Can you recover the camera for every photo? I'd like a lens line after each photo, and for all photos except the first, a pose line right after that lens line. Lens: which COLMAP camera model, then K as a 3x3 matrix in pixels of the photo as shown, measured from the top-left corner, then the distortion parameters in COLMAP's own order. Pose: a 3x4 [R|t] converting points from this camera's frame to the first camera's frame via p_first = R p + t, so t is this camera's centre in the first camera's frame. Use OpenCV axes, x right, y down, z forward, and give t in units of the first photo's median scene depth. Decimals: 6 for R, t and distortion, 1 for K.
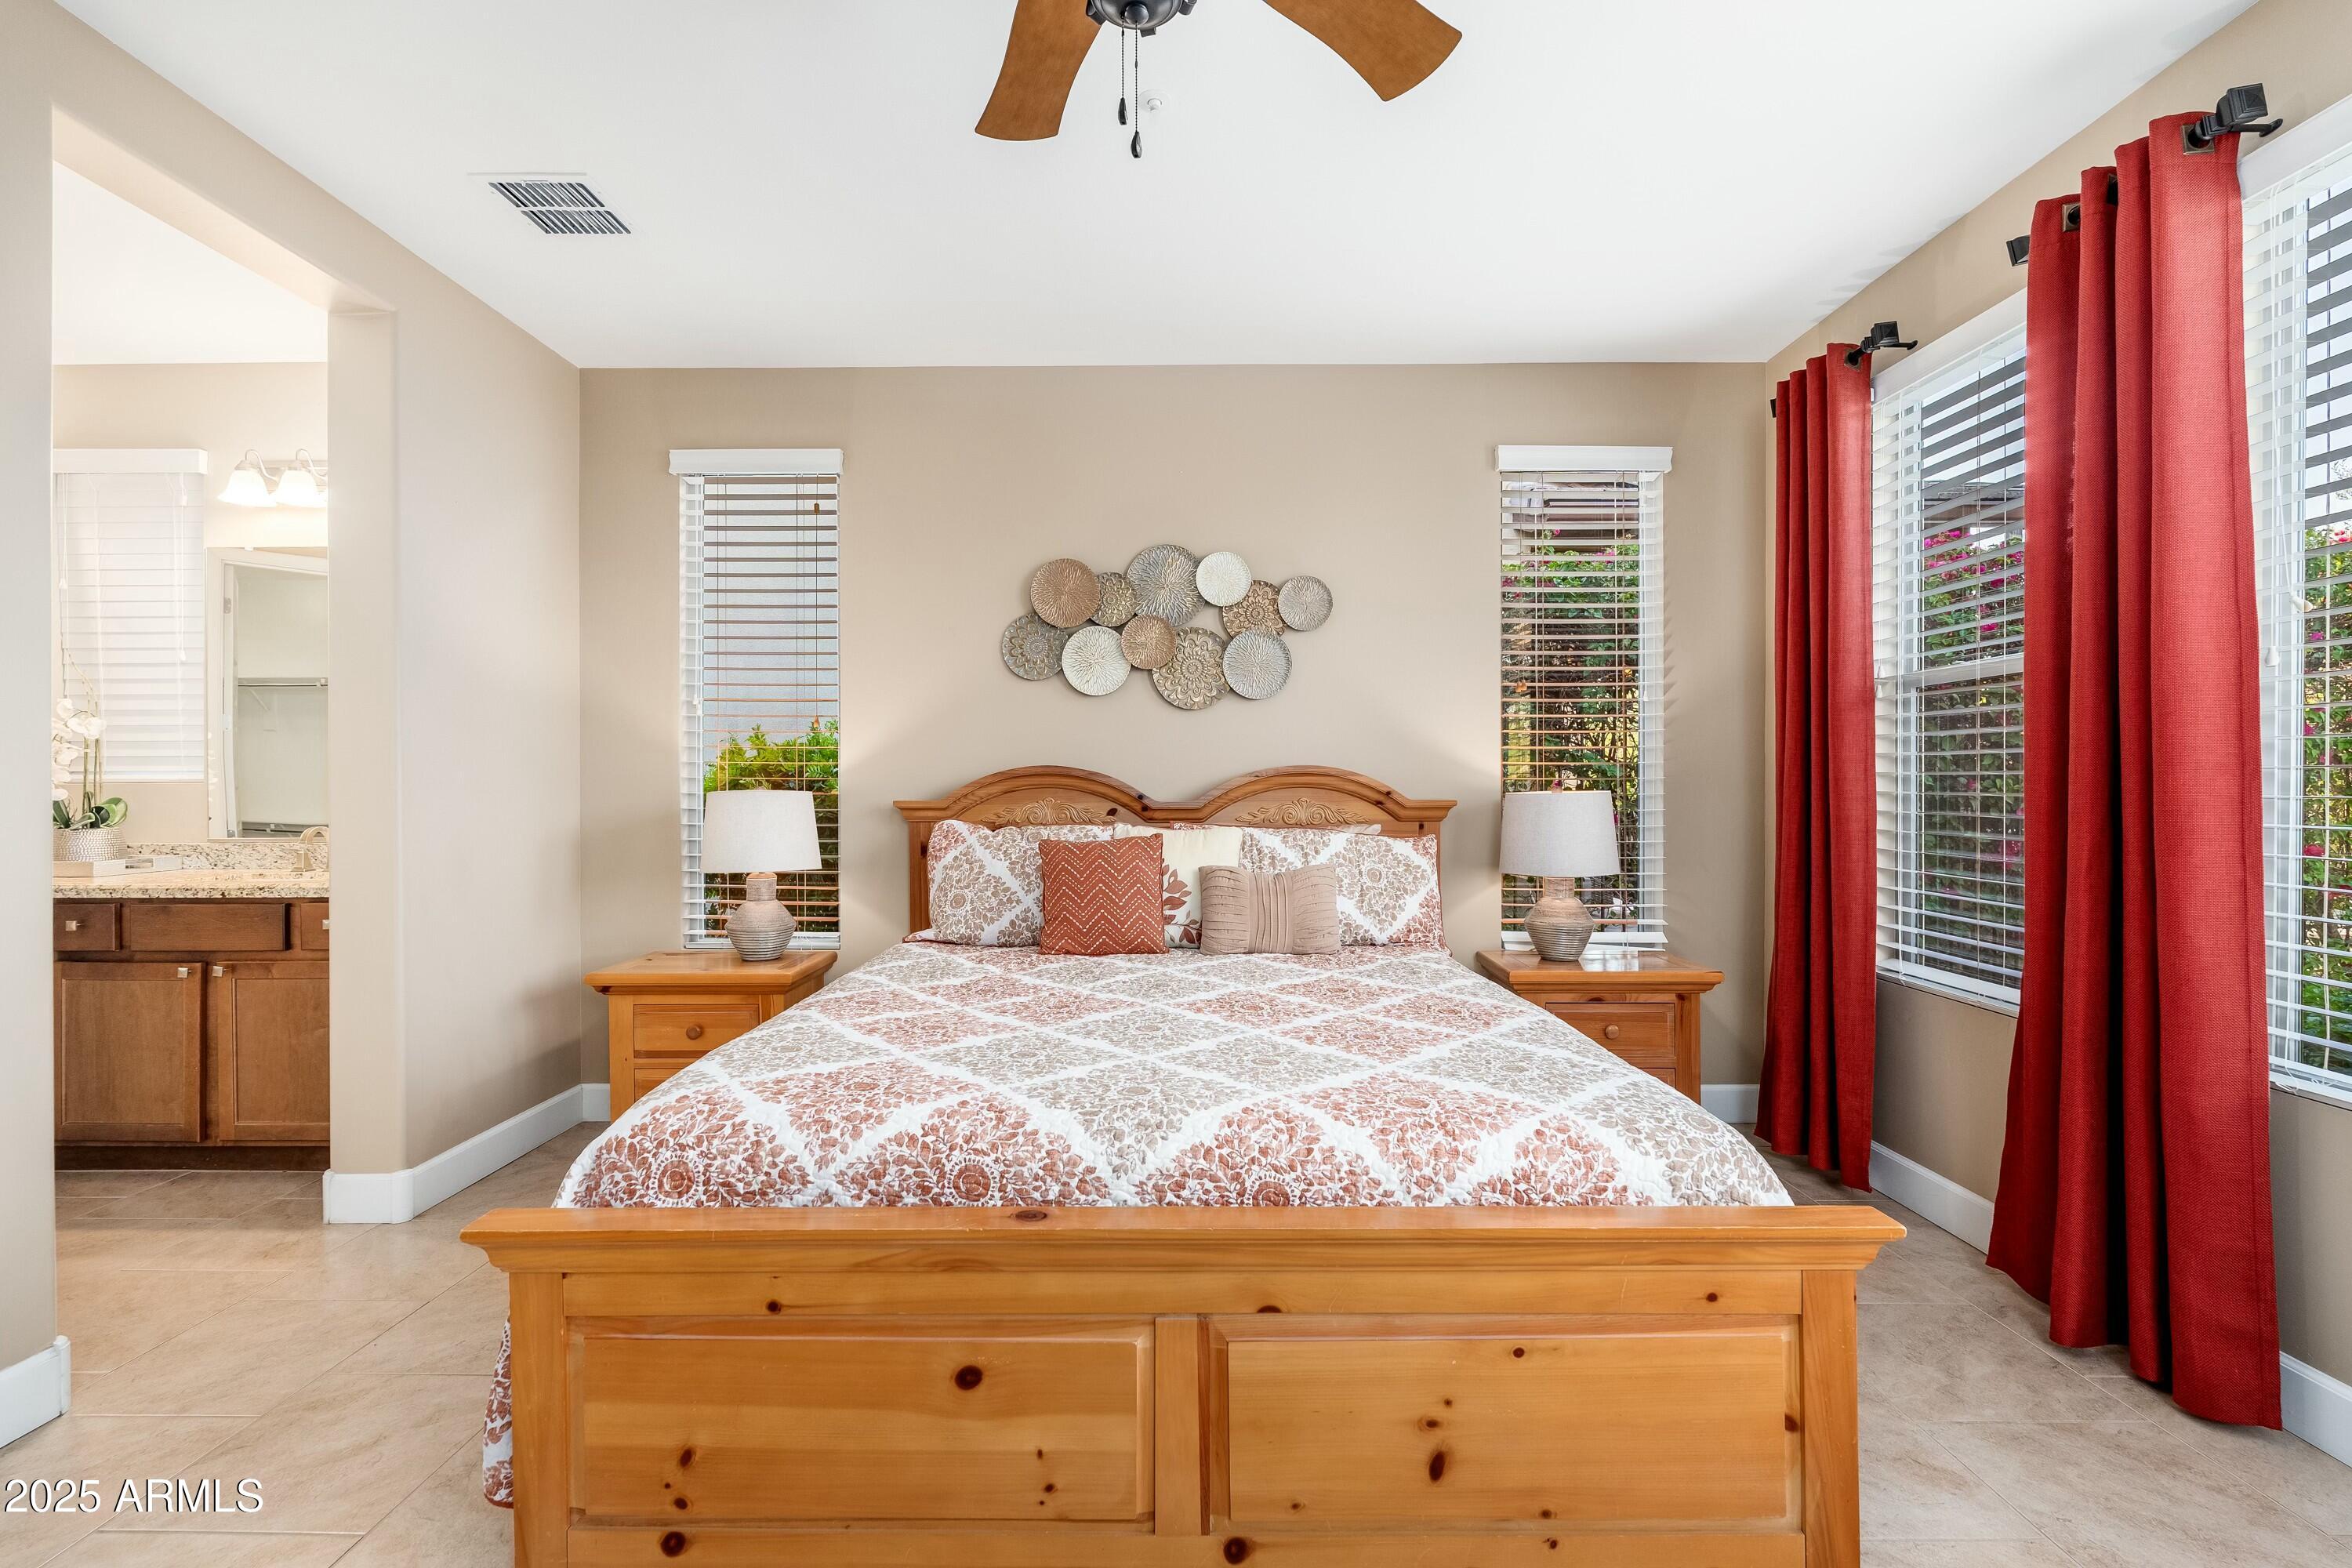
lens RADIAL K [[1050.2, 0, 1190.2], [0, 1050.2, 791.3], [0, 0, 1]] dist [-0.002269, -0.000188]
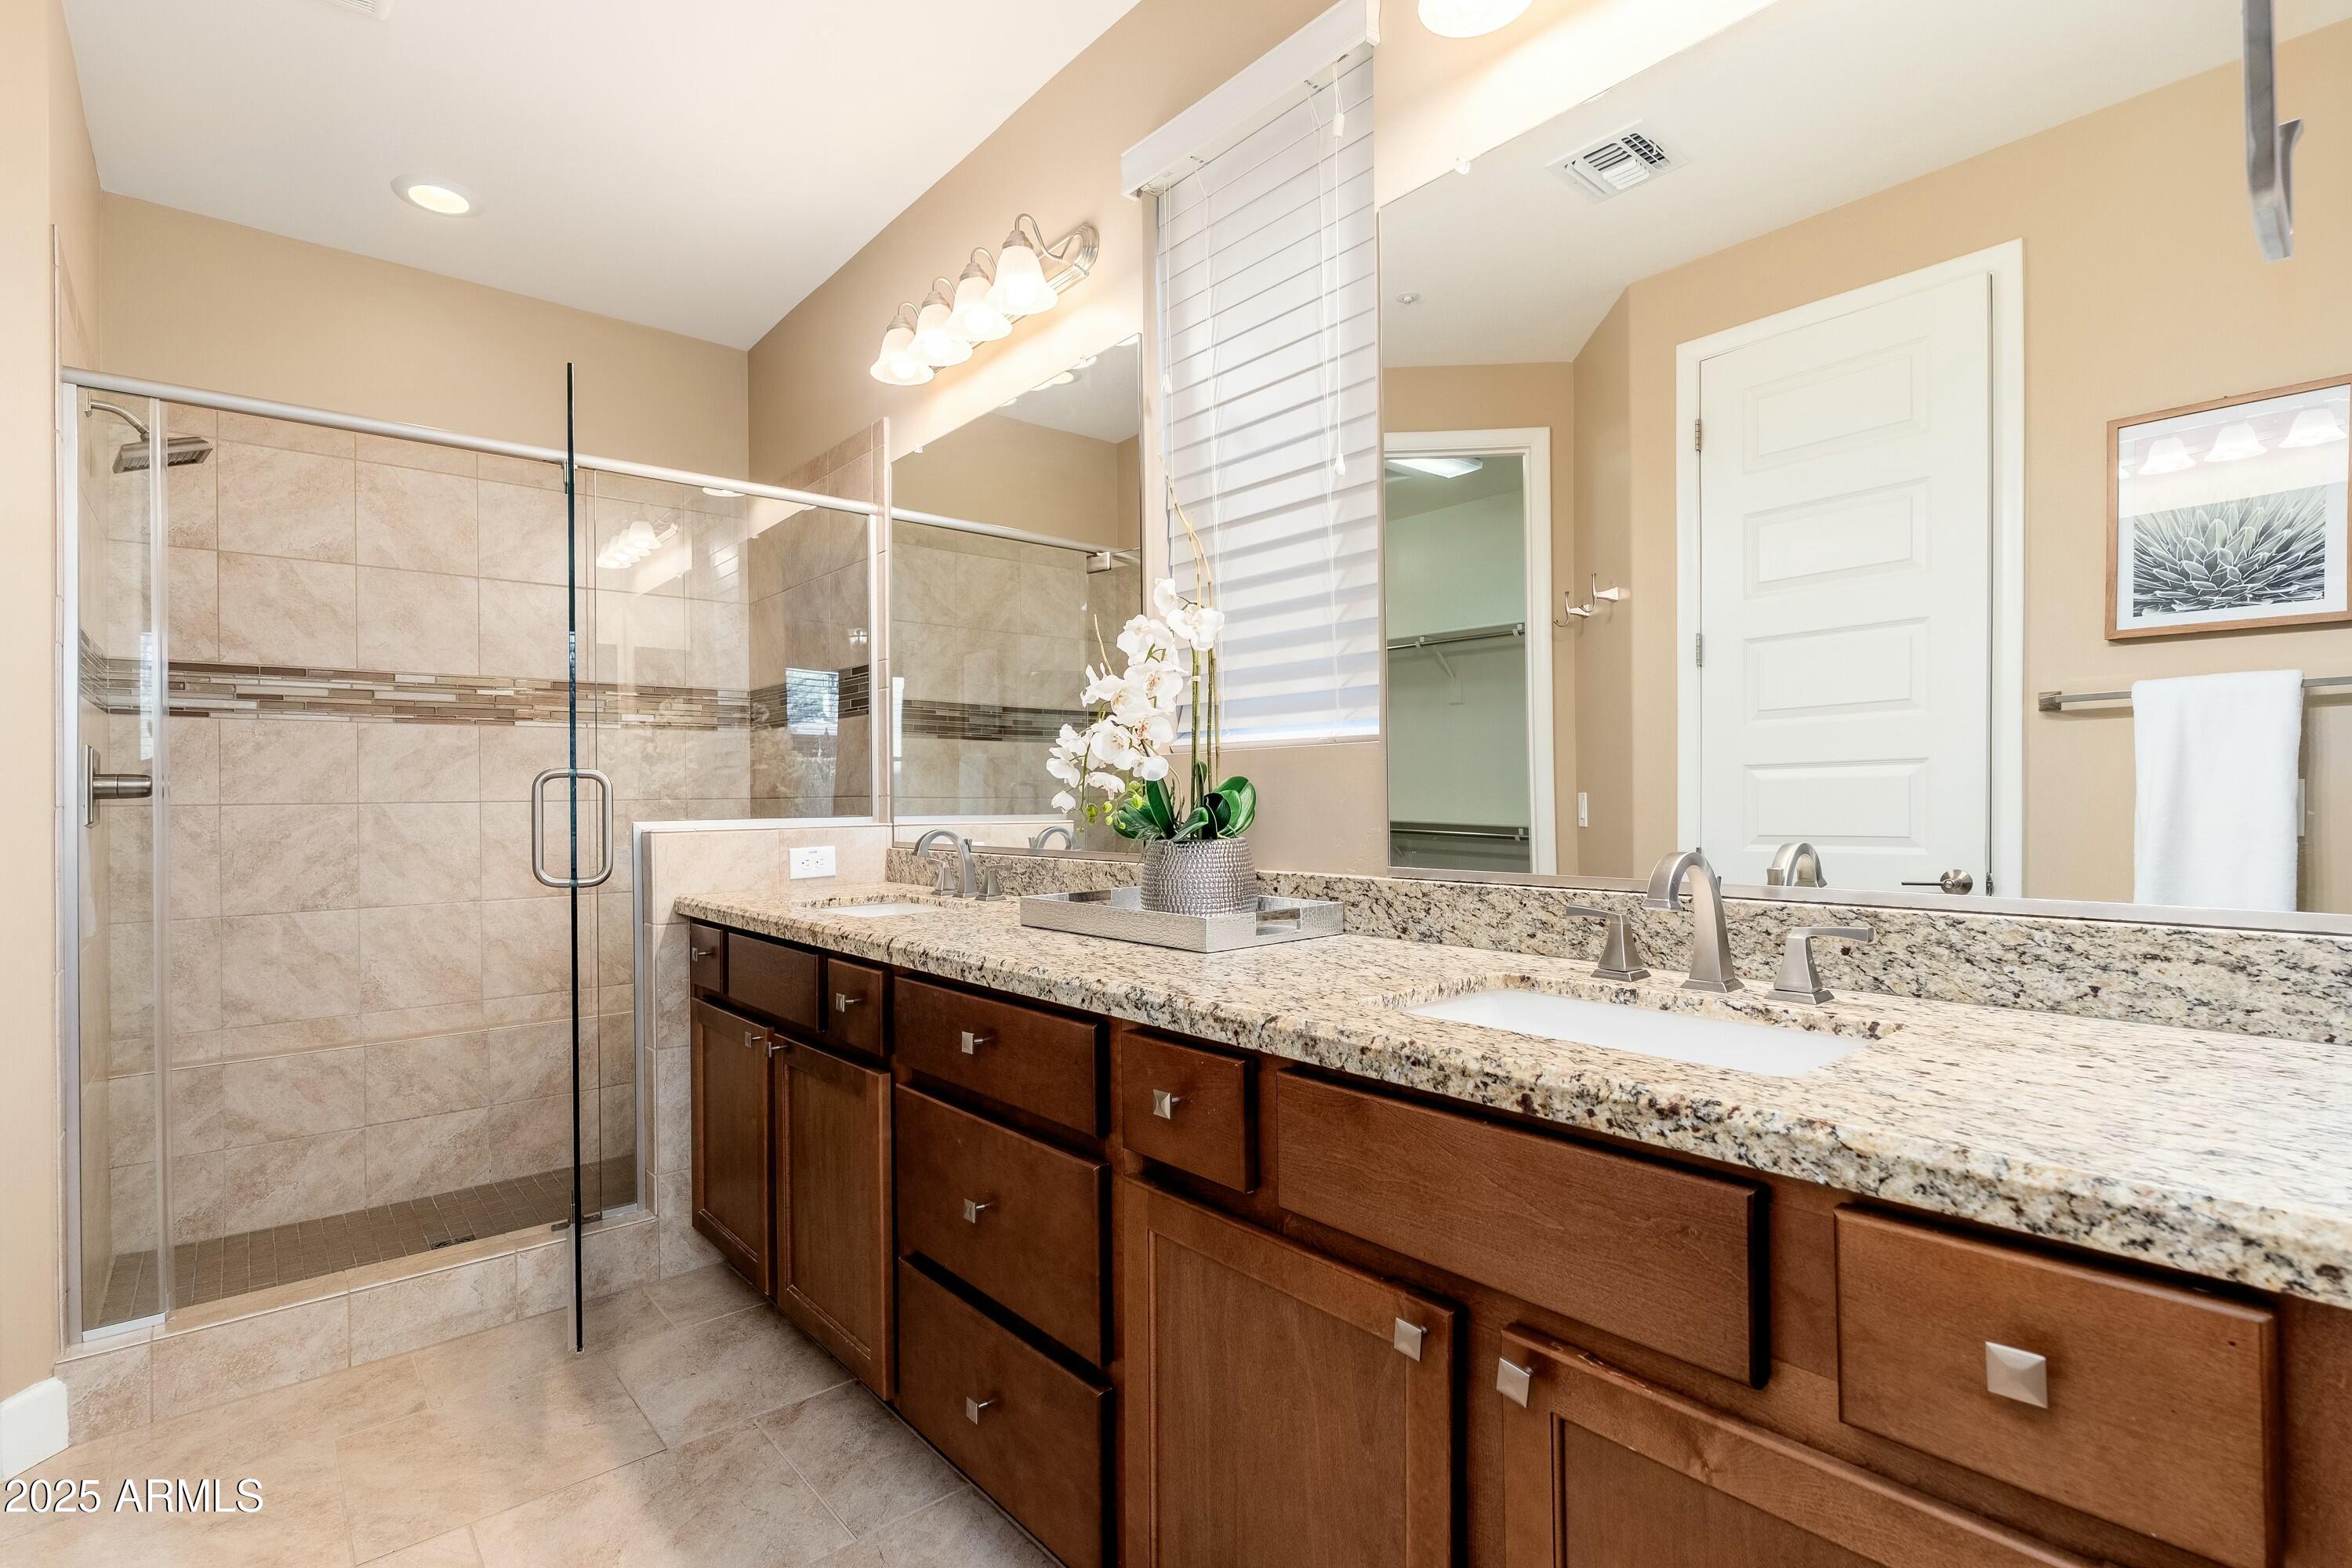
lens RADIAL K [[1109.5, 0, 1179.7], [0, 1109.5, 792.6], [0, 0, 1]] dist [-0.001349, -0.000015]
pose [[0.665678, -0.006732, -0.746209, -0.705238], [0.005490, 0.999976, -0.004124, 0.016476], [0.746219, -0.001352, 0.665699, 0.680640]]
